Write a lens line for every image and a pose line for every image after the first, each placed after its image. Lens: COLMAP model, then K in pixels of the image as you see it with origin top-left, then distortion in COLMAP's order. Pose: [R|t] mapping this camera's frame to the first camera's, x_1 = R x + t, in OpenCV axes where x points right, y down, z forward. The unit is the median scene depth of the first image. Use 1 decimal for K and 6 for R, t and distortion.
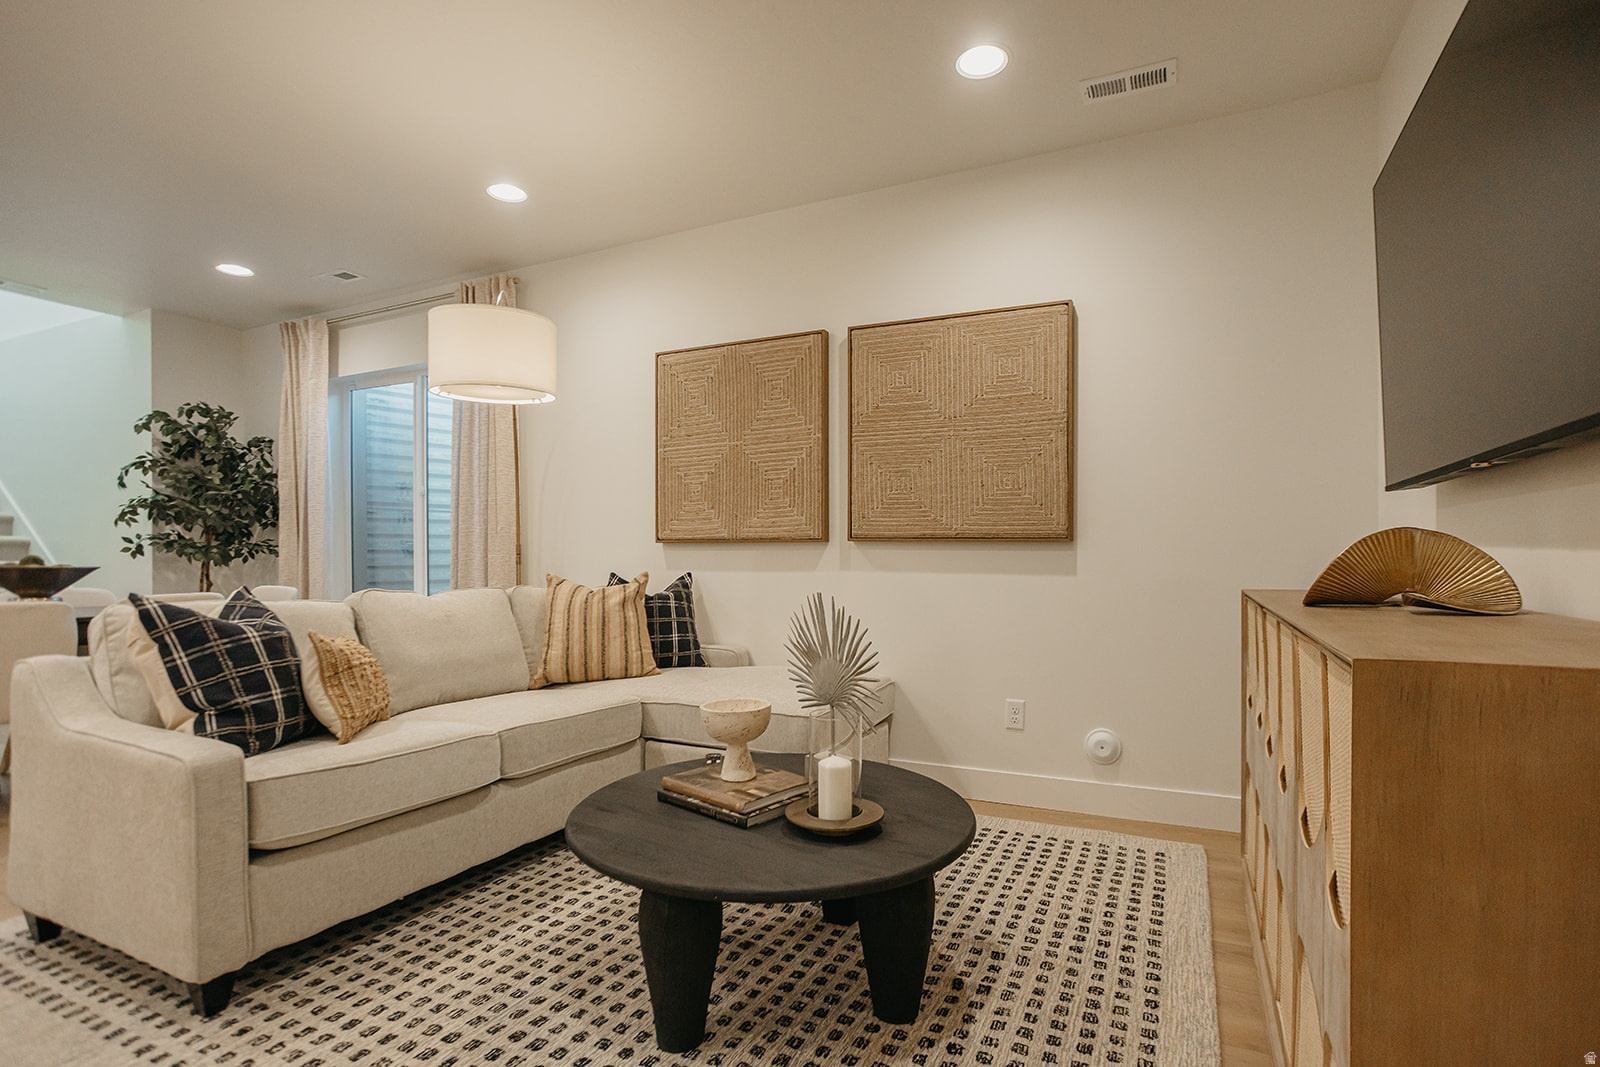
lens RADIAL K [[785.3, 0, 825.7], [0, 785.3, 558.5], [0, 0, 1]] dist [-0.045406, 0.027339]
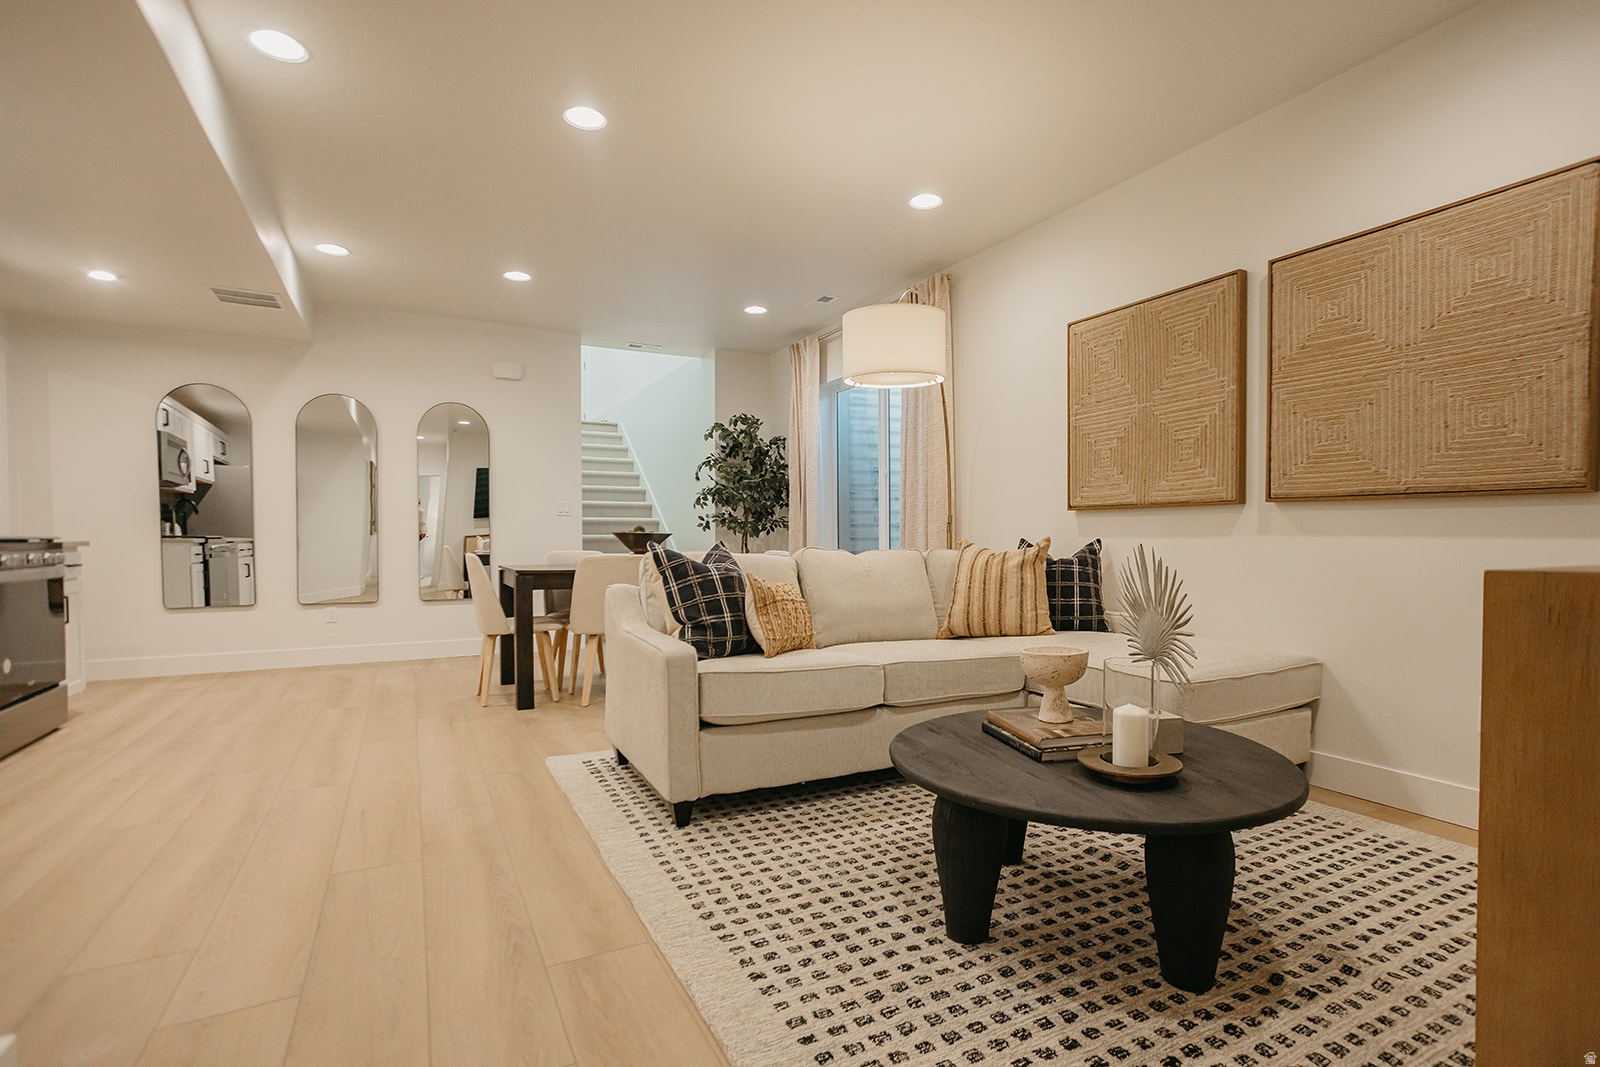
lens RADIAL K [[785.3, 0, 814.0], [0, 785.3, 555.3], [0, 0, 1]] dist [-0.045406, 0.027339]
pose [[0.800160, 0.012667, -0.599652, 0.176412], [-0.002603, 0.999841, 0.017648, 0.029236], [0.599780, -0.012560, 0.800066, -0.017404]]
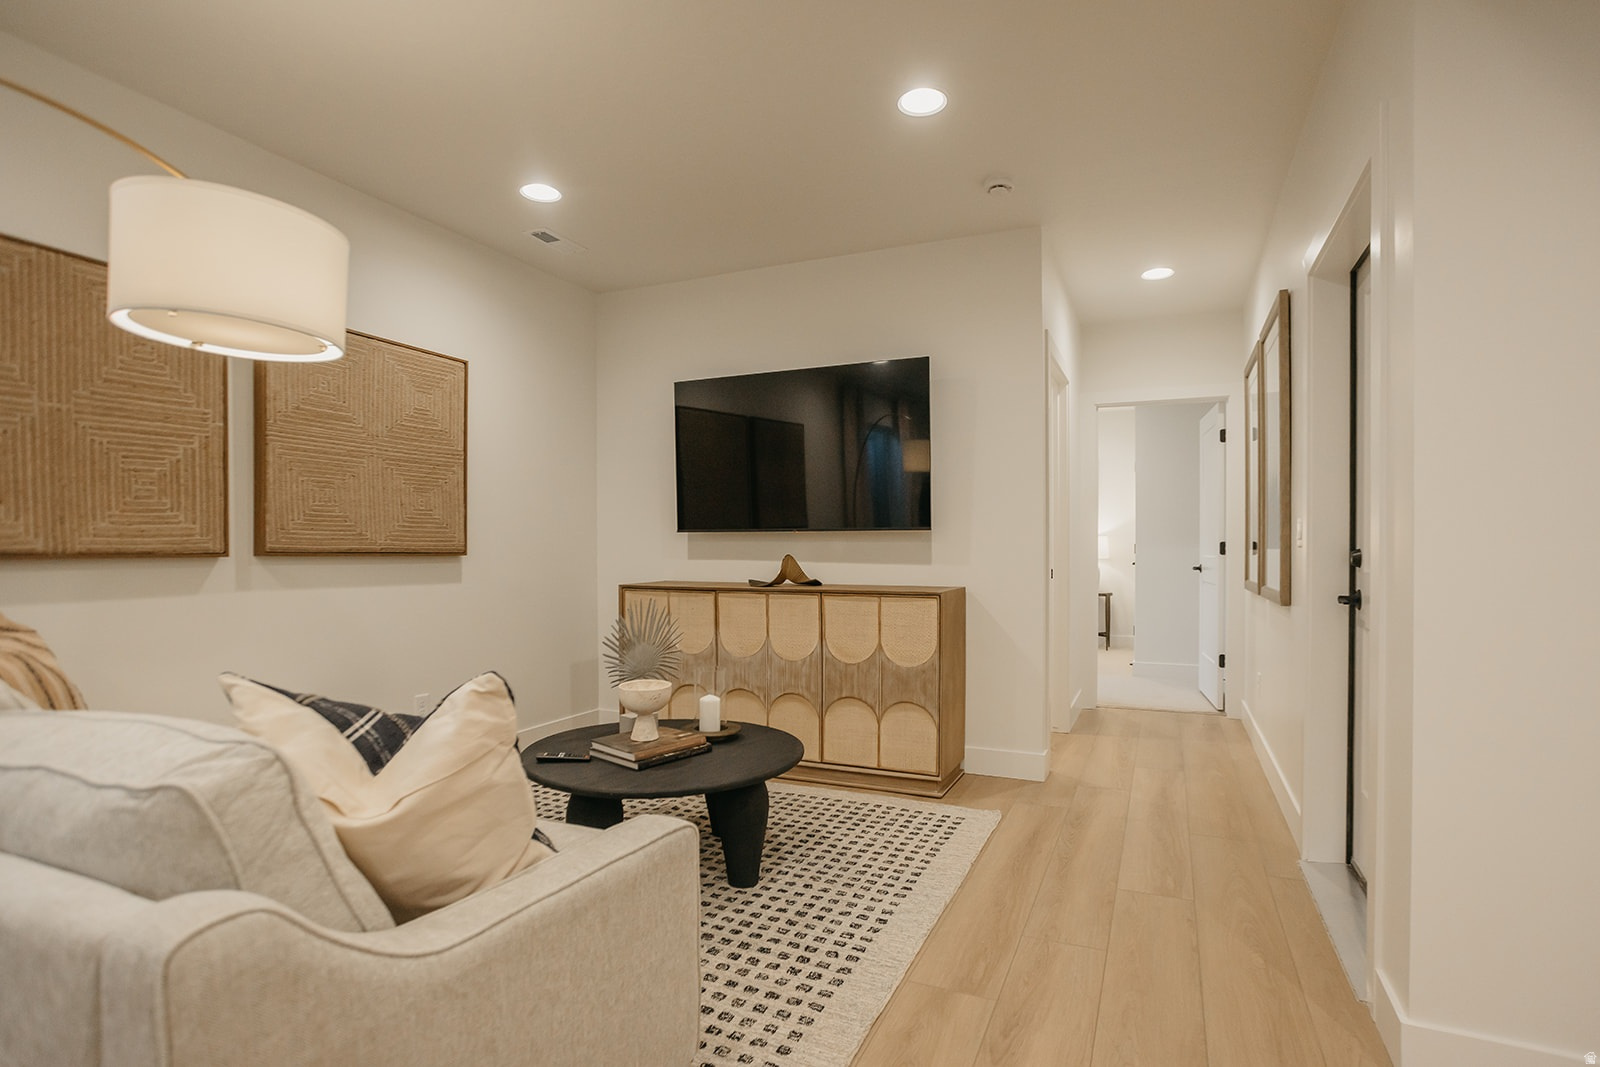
lens RADIAL K [[785.3, 0, 835.3], [0, 785.3, 550.5], [0, 0, 1]] dist [-0.045406, 0.027339]
pose [[-0.049743, -0.003016, 0.998757, -1.013228], [0.004712, 0.999984, 0.003254, -0.033736], [-0.998751, 0.004868, -0.049728, 0.507273]]
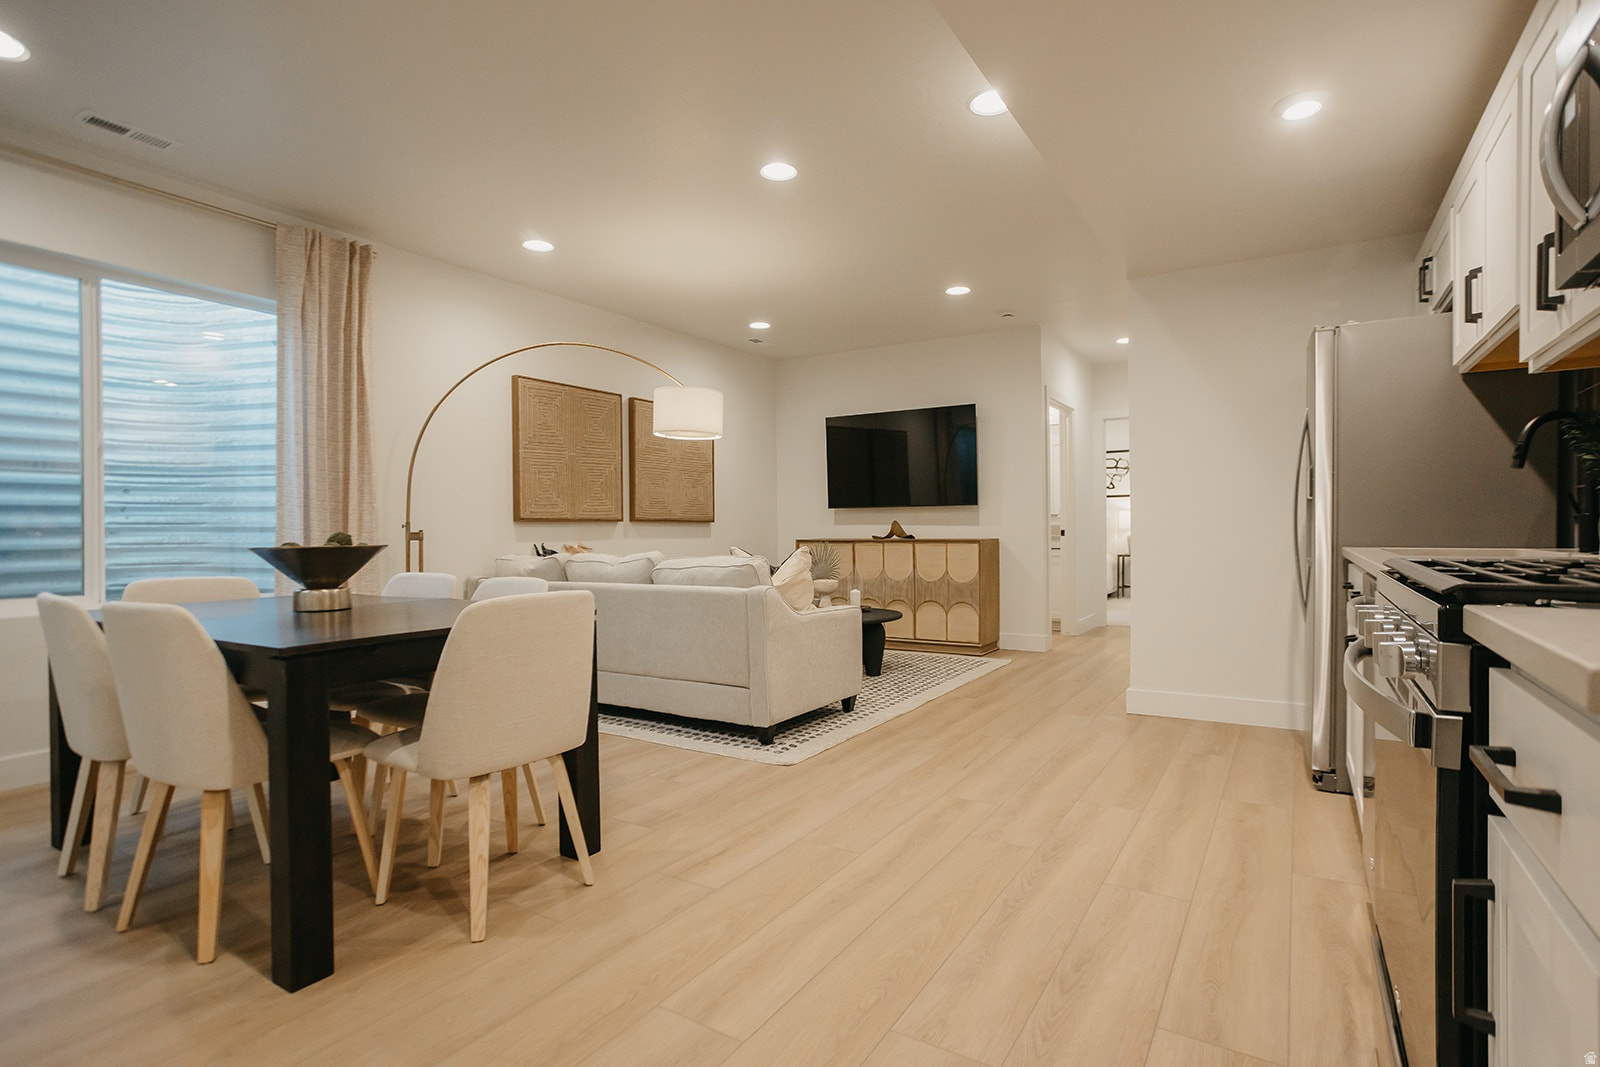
lens RADIAL K [[785.3, 0, 849.3], [0, 785.3, 538.8], [0, 0, 1]] dist [-0.045406, 0.027339]
pose [[0.075452, -0.014884, 0.997038, -1.994560], [0.012464, 0.999825, 0.013982, -0.002470], [-0.997072, 0.011372, 0.075624, 0.480734]]
